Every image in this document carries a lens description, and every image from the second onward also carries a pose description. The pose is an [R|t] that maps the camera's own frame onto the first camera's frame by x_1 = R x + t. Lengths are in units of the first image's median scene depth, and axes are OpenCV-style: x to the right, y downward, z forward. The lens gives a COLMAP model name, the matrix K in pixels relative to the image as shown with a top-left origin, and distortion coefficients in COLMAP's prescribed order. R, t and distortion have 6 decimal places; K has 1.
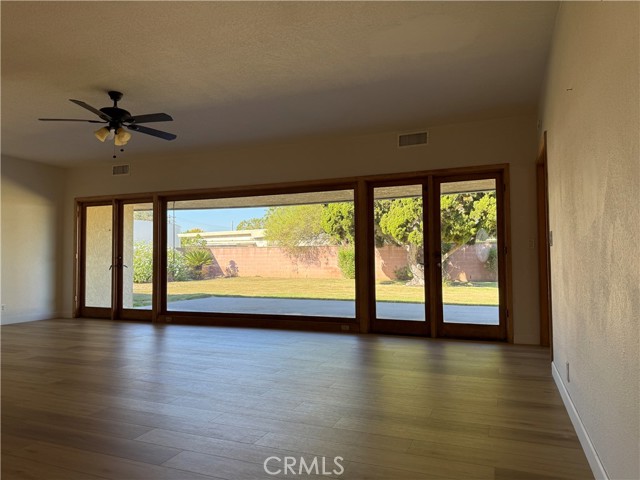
lens RADIAL K [[453.3, 0, 320.0], [0, 453.3, 240.0], [0, 0, 1]] dist [0.044608, -0.133860]
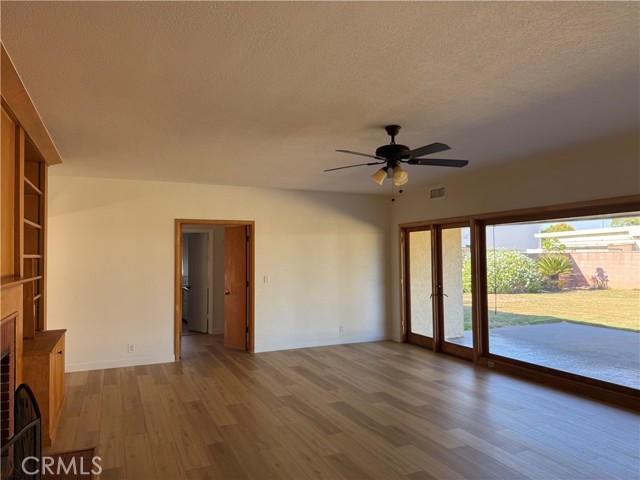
lens RADIAL K [[450.6, 0, 322.5], [0, 450.6, 241.9], [0, 0, 1]] dist [0.098649, -0.130990]
pose [[0.731750, -0.027996, -0.680998, 0.025146], [0.035575, 0.999363, -0.002858, -0.056592], [0.680644, -0.022135, 0.732280, 0.140671]]
